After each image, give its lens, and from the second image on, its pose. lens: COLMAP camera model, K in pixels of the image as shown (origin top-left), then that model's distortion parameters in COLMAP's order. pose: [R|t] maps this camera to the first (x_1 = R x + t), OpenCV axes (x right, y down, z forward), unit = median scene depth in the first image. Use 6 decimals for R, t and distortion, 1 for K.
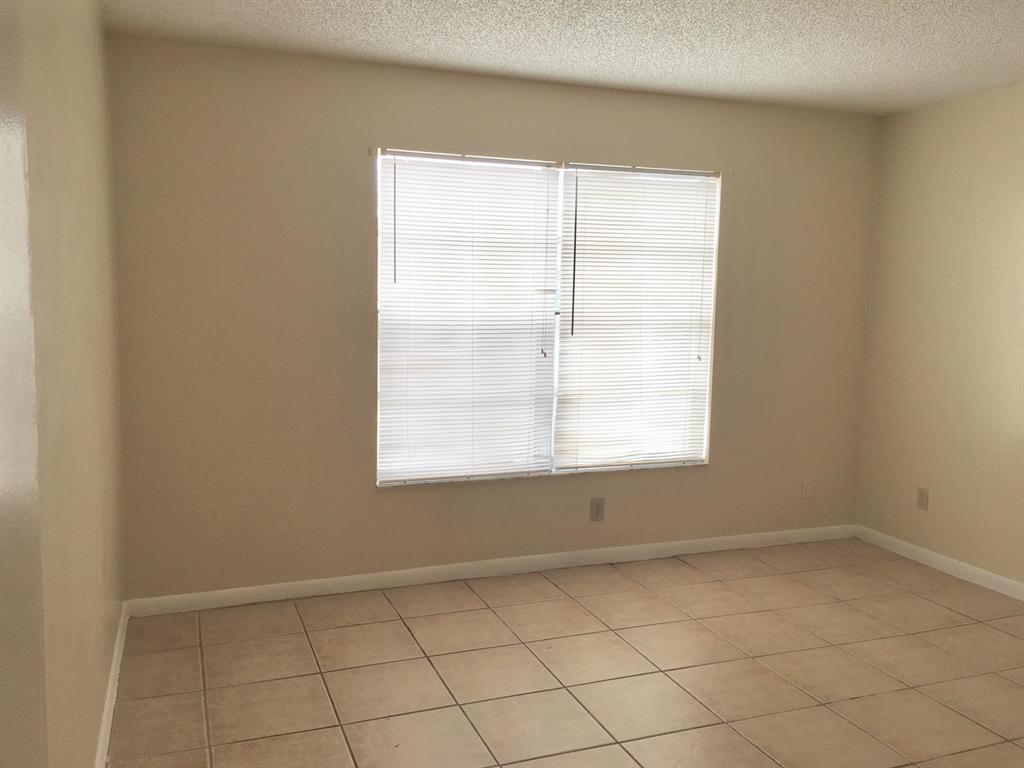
lens RADIAL K [[872.3, 0, 512.0], [0, 872.3, 384.0], [0, 0, 1]] dist [0.103162, -0.124174]
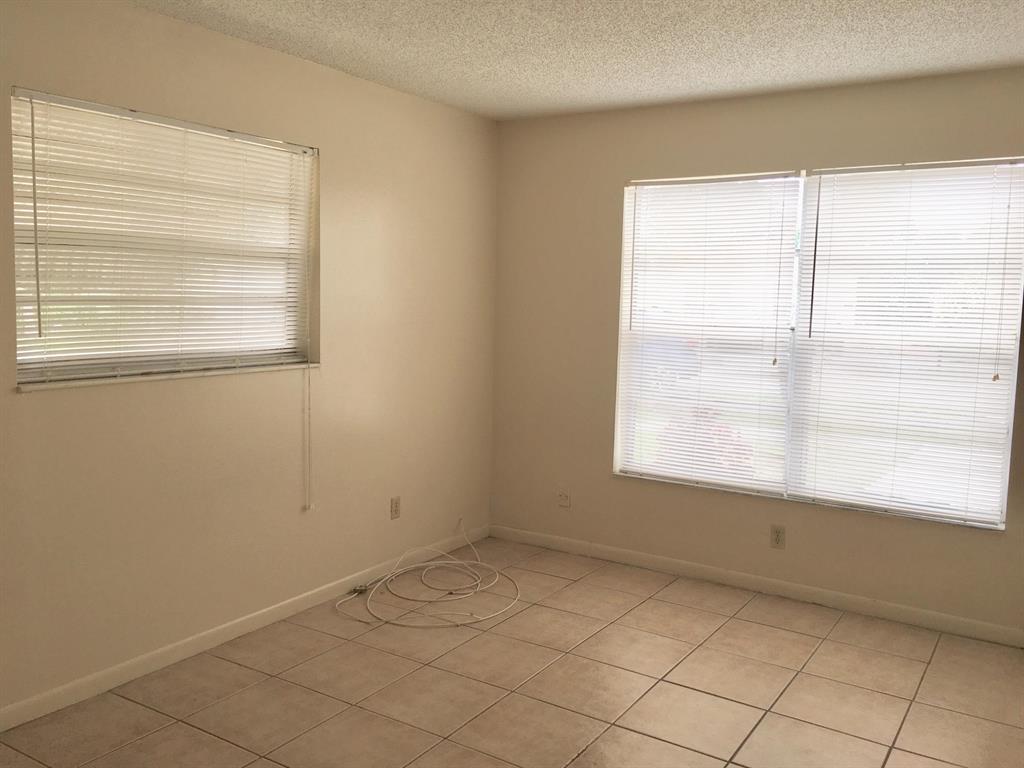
lens RADIAL K [[872.3, 0, 512.0], [0, 872.3, 384.0], [0, 0, 1]] dist [0.103162, -0.124174]
pose [[0.587276, 0.074342, -0.805965, 0.662396], [-0.105020, 0.994354, 0.015195, -0.003627], [0.802545, 0.075719, 0.591768, 0.193776]]
